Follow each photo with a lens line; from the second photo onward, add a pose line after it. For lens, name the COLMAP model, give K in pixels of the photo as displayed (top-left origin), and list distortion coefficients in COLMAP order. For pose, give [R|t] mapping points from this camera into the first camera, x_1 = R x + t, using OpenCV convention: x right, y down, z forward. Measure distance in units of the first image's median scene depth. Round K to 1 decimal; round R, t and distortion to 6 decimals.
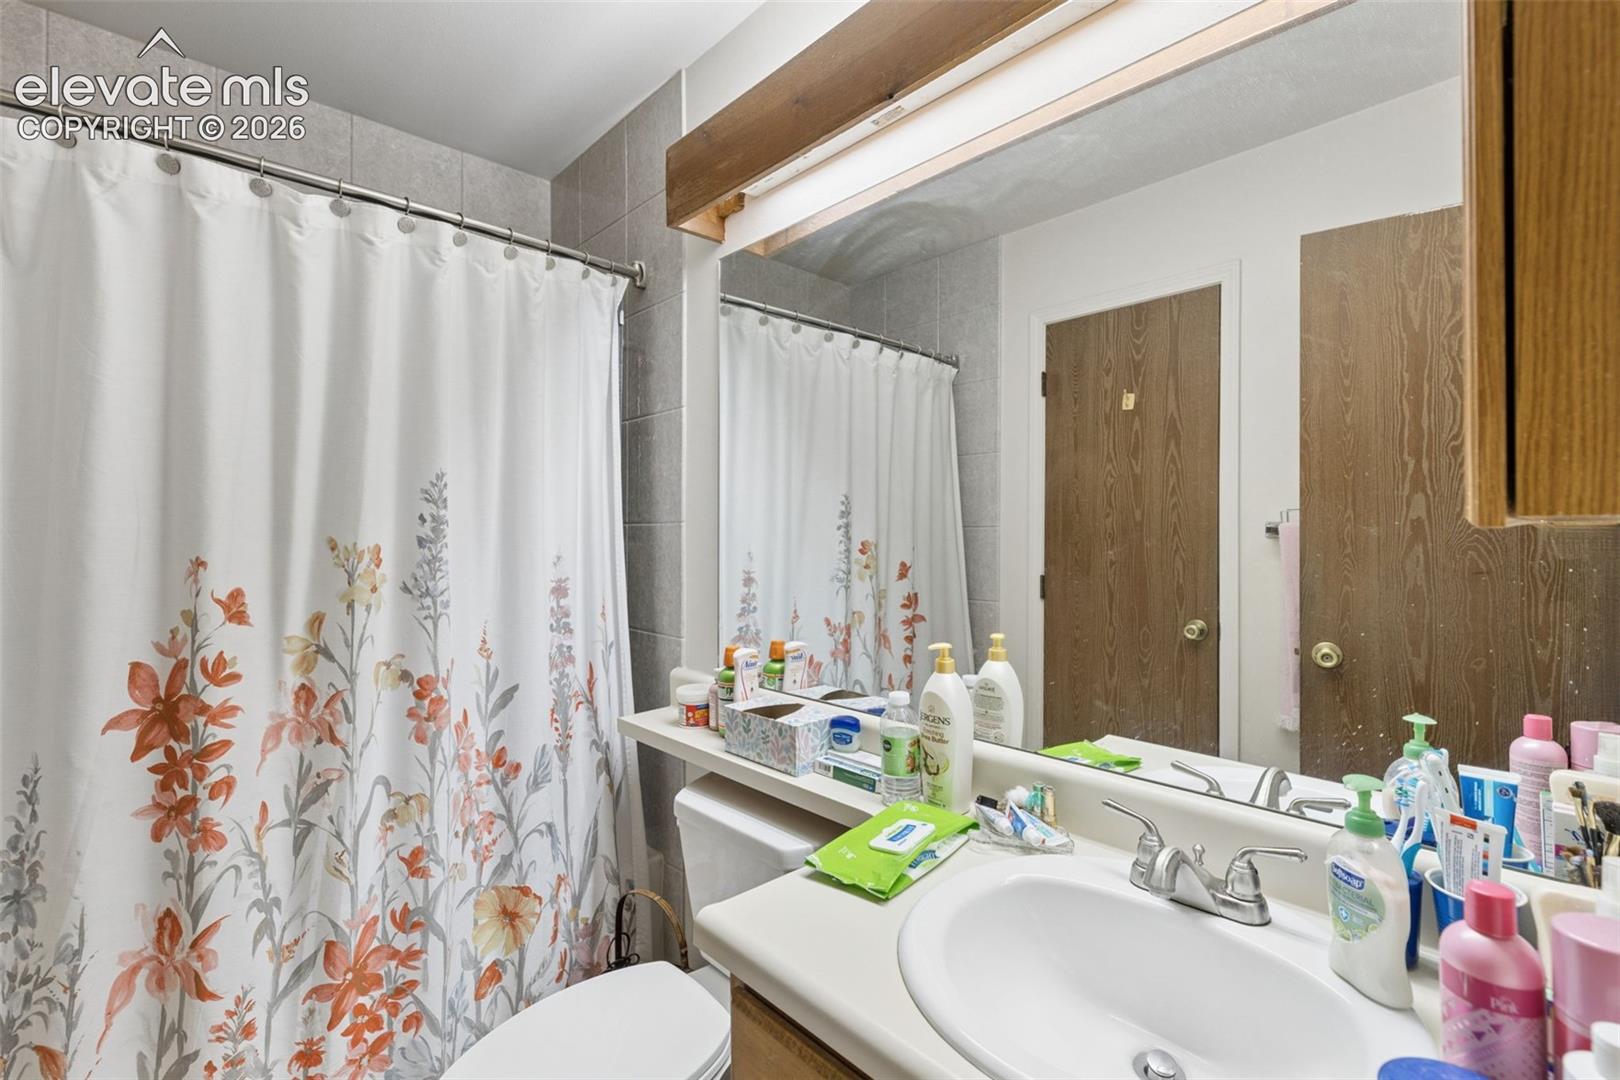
lens RADIAL K [[725.5, 0, 810.1], [0, 725.5, 532.7], [0, 0, 1]] dist [0.019919, 0.000350]
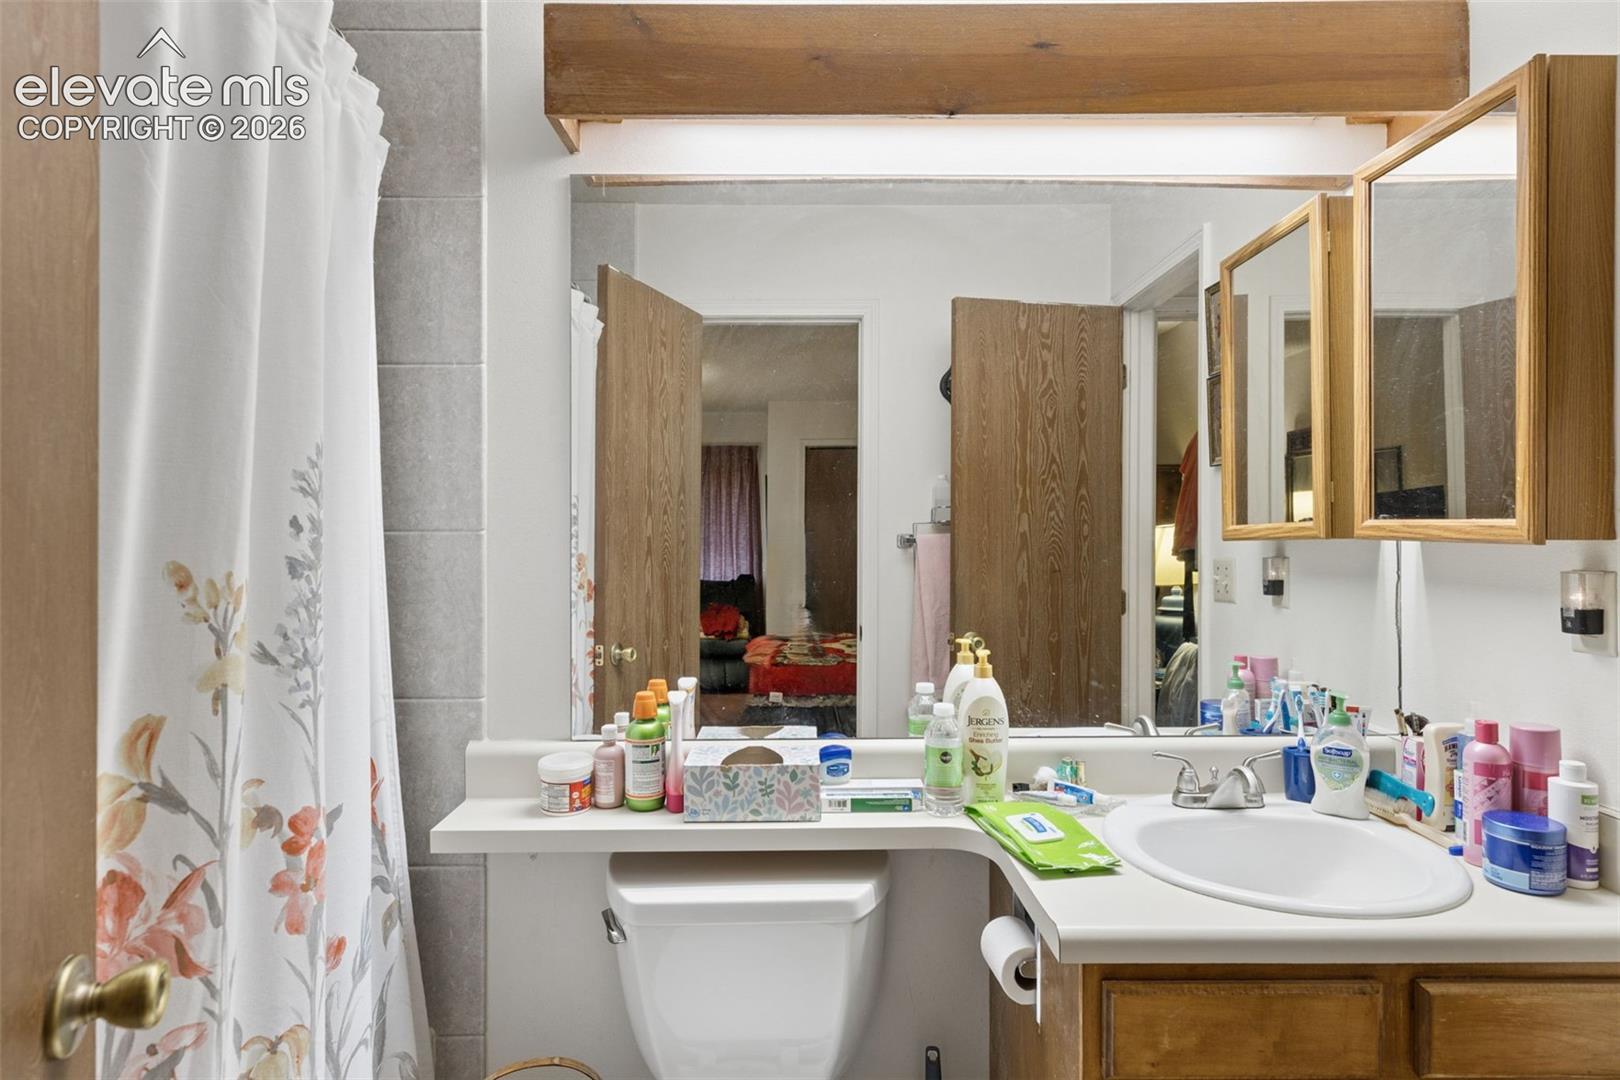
lens RADIAL K [[885.2, 0, 811.6], [0, 885.2, 546.3], [0, 0, 1]] dist [0.024634, -0.004325]
pose [[0.670525, -0.006742, 0.741856, -0.770882], [0.000939, 0.999966, 0.008239, -0.008455], [-0.741886, -0.004828, 0.670509, 0.261462]]
